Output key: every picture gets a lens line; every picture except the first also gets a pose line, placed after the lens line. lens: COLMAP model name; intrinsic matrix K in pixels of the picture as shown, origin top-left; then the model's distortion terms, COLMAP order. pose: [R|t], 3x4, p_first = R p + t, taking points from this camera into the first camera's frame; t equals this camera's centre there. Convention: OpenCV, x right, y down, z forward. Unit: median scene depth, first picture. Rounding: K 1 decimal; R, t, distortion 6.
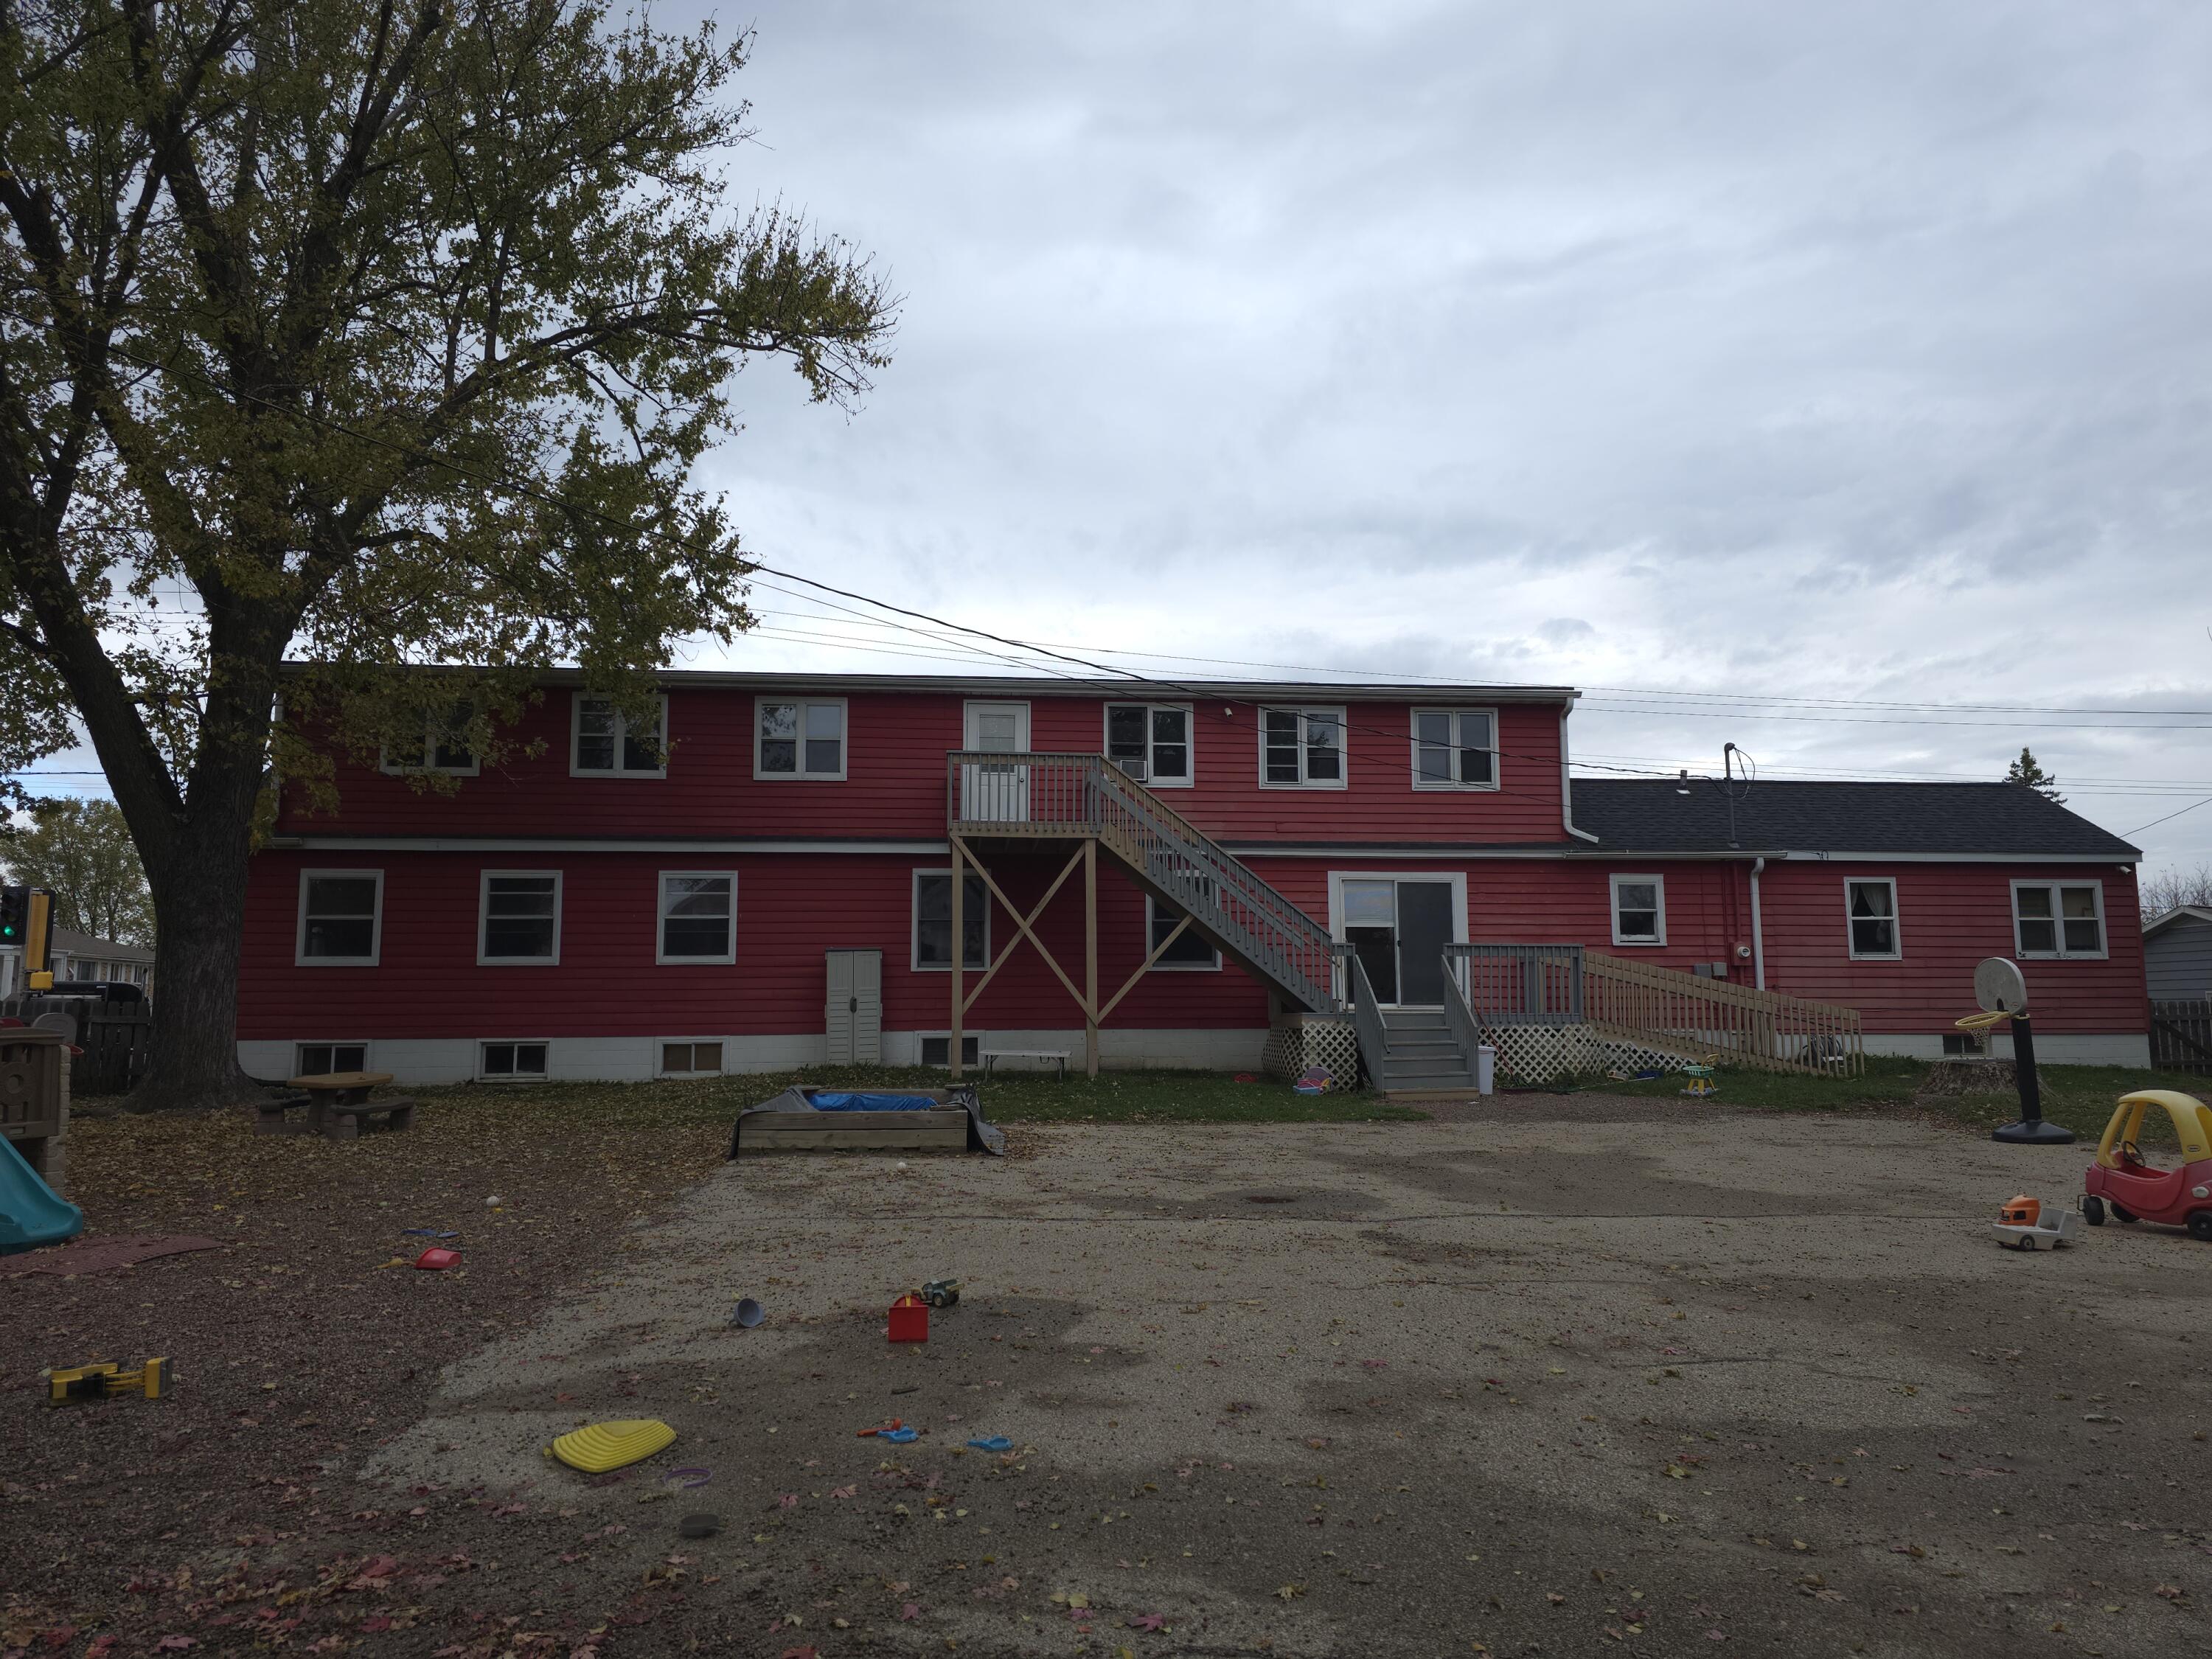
lens RADIAL K [[1528.4, 0, 1098.1], [0, 1528.4, 844.3], [0, 0, 1]] dist [0.103993, -0.099474]
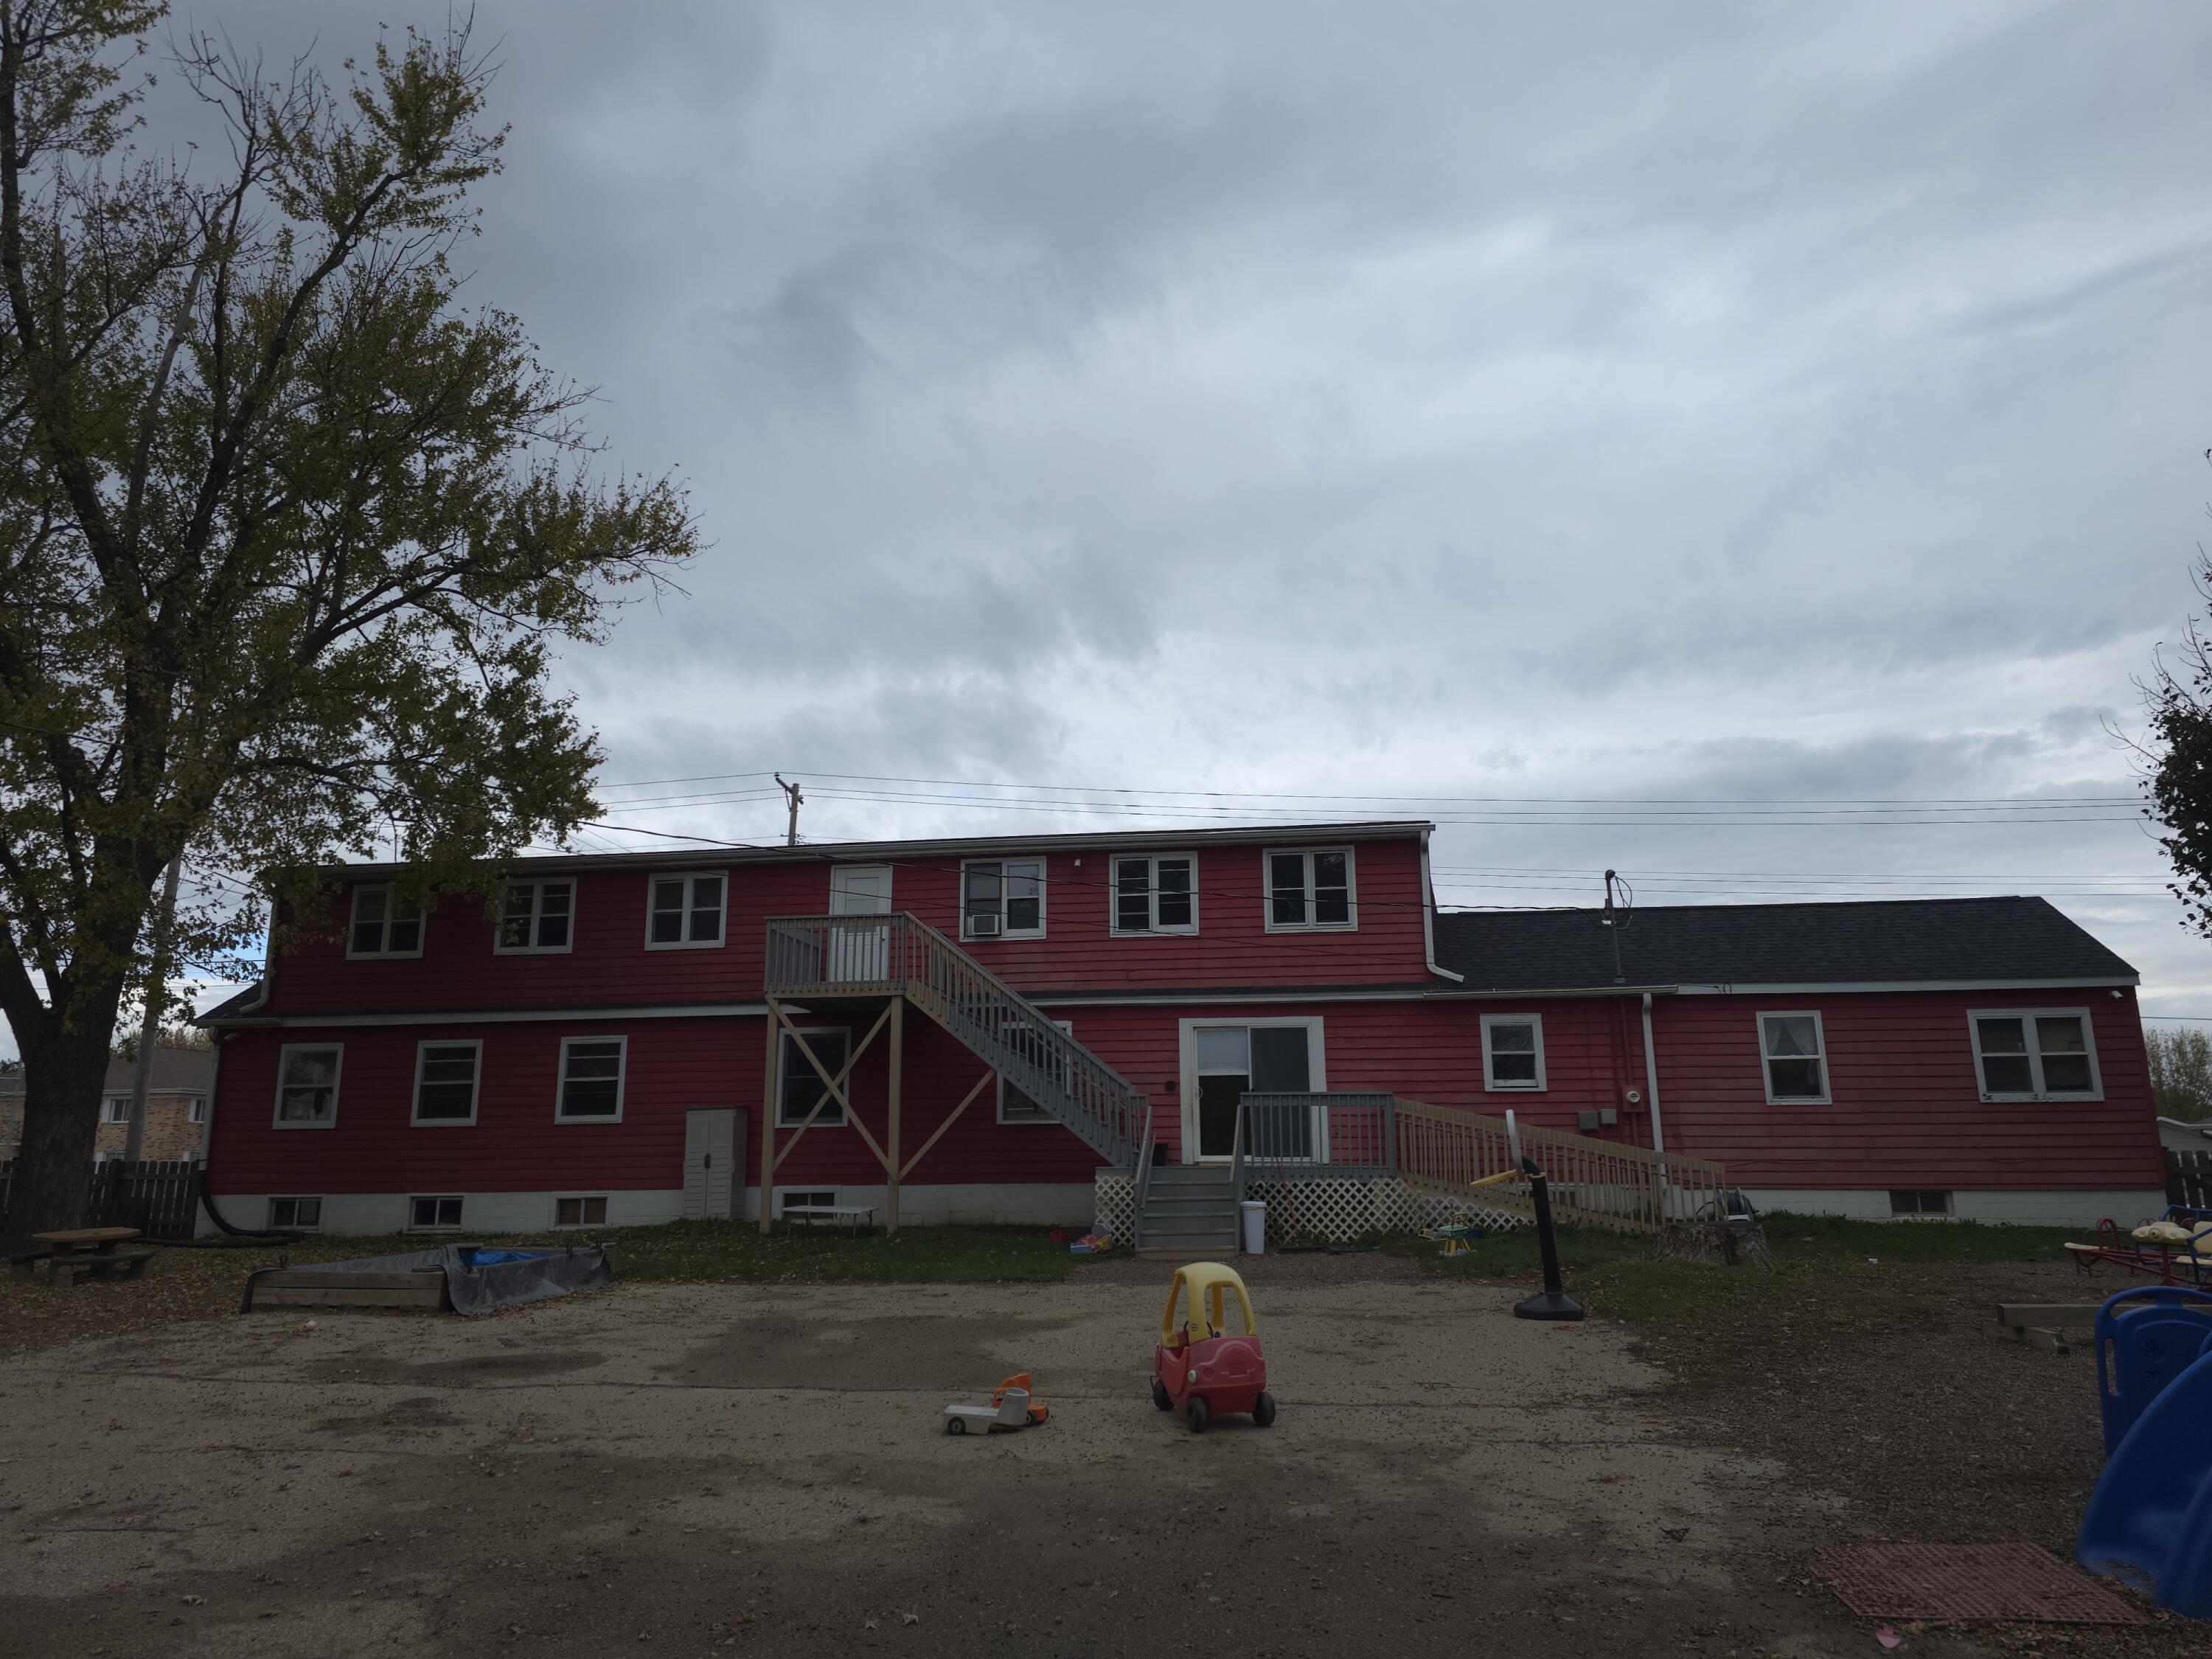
lens RADIAL K [[1489.0, 0, 1106.0], [0, 1489.0, 829.5], [0, 0, 1]] dist [0.075451, -0.065598]
pose [[0.965626, -0.058944, -0.253165, 0.355212], [0.031451, 0.993288, -0.111306, 0.001500], [0.258027, 0.099518, 0.960999, 0.051027]]
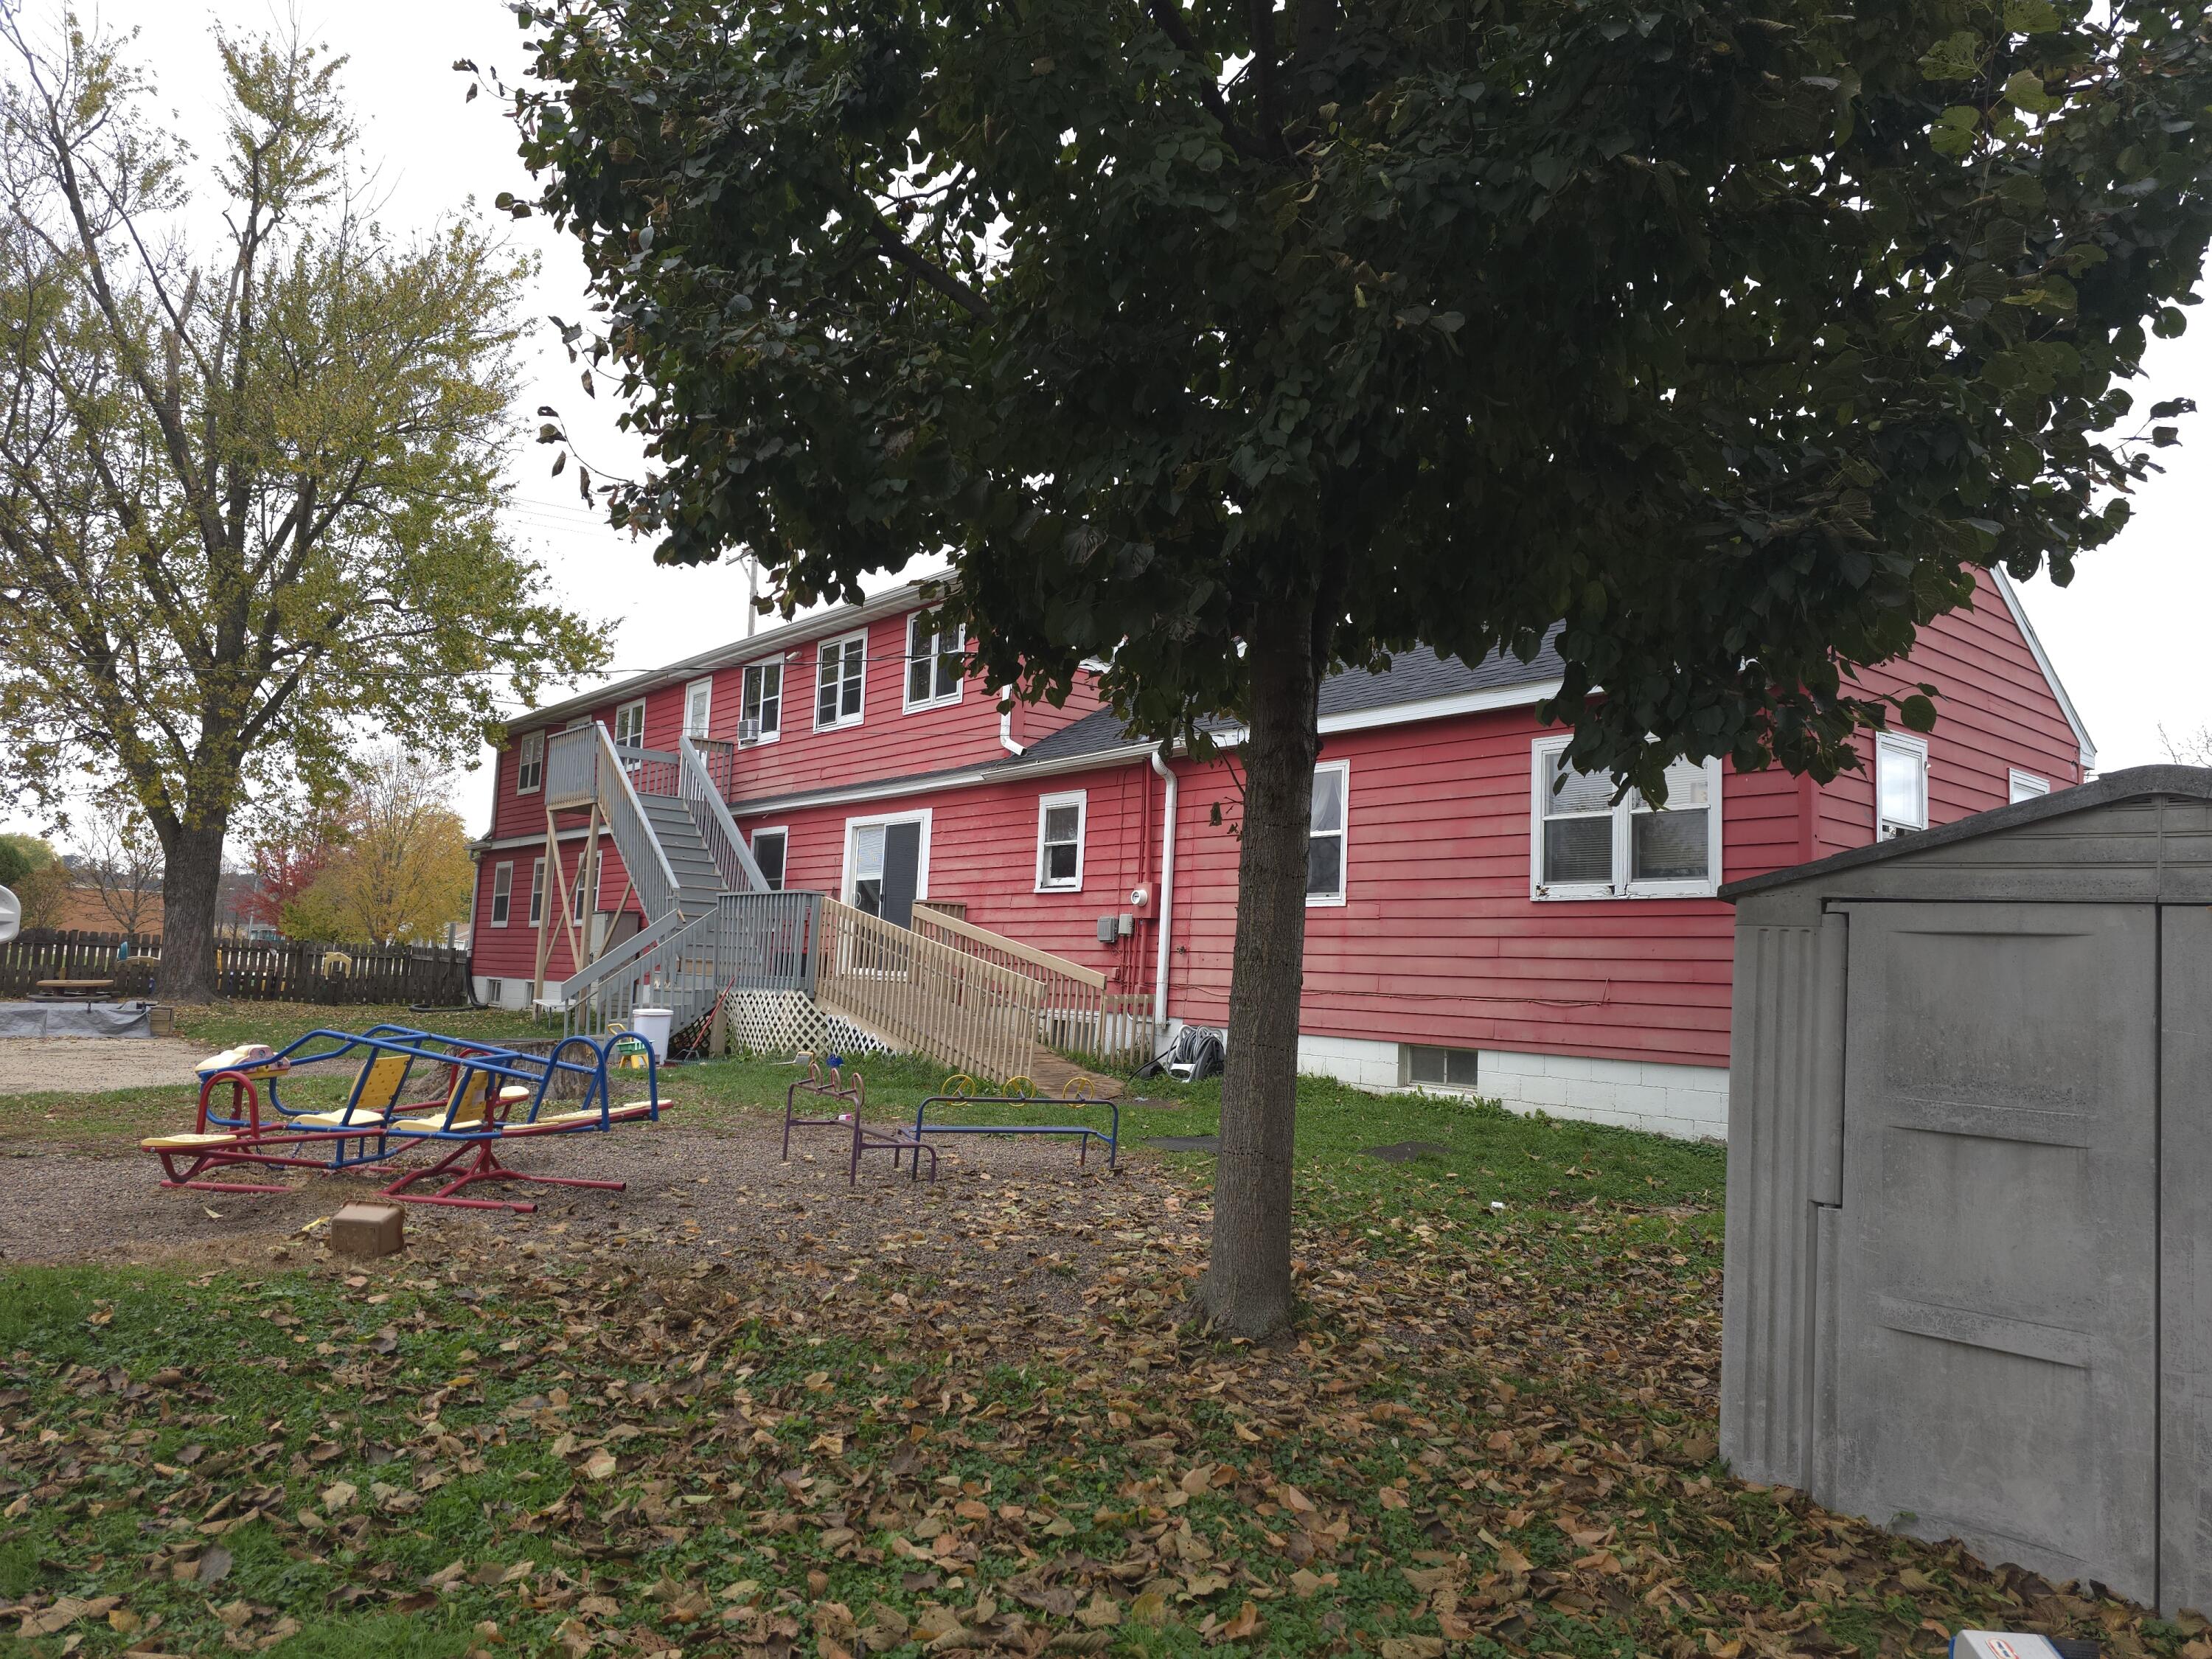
lens RADIAL K [[1506.0, 0, 1115.7], [0, 1506.0, 814.1], [0, 0, 1]] dist [0.107342, -0.092987]
pose [[0.531343, -0.070129, -0.844249, 0.964549], [0.044951, 0.997498, -0.054568, 0.069676], [0.845964, -0.008956, 0.533165, 0.664706]]
